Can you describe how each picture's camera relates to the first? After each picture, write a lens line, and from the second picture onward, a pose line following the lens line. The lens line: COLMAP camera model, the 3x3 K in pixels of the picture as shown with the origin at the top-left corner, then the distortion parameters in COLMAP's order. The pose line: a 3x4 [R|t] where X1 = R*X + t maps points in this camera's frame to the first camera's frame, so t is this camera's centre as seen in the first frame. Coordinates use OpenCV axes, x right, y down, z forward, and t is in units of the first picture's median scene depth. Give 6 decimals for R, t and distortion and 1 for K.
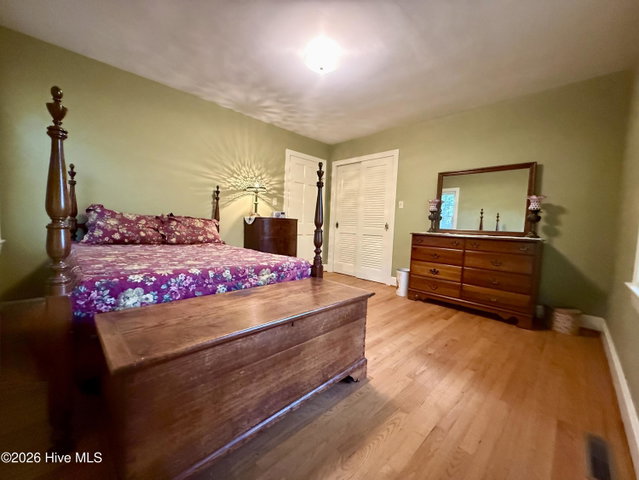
lens RADIAL K [[253.7, 0, 321.9], [0, 253.7, 238.3], [0, 0, 1]] dist [0.000339, -0.000141]
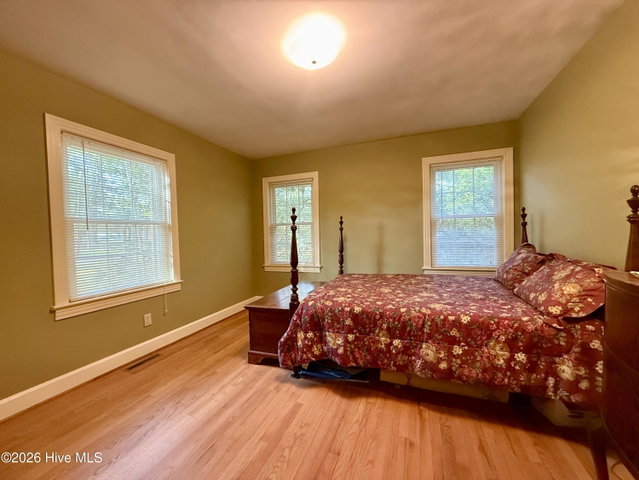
lens RADIAL K [[253.7, 0, 322.8], [0, 253.7, 239.5], [0, 0, 1]] dist [0.000339, -0.000141]
pose [[-0.908850, -0.010044, -0.417003, 0.176342], [-0.037521, 0.997626, 0.057747, -0.122625], [0.415433, 0.068130, -0.907069, 1.092184]]
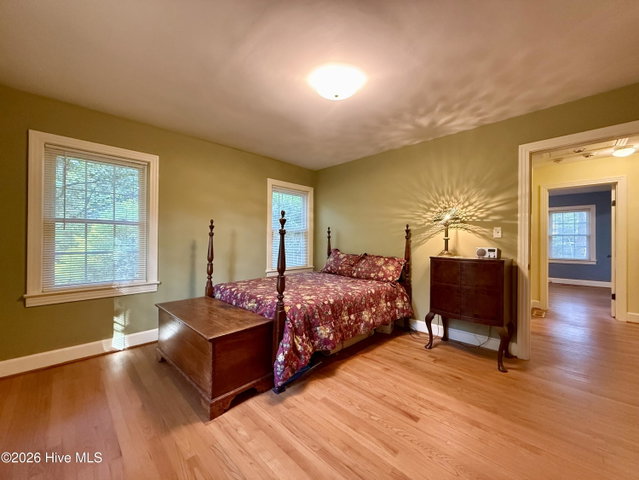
lens RADIAL K [[253.7, 0, 316.0], [0, 253.7, 238.8], [0, 0, 1]] dist [0.000339, -0.000141]
pose [[-0.002300, -0.049536, -0.998770, 0.549715], [-0.061905, 0.996864, -0.049299, -0.075556], [0.998079, 0.061716, -0.005359, 0.612443]]
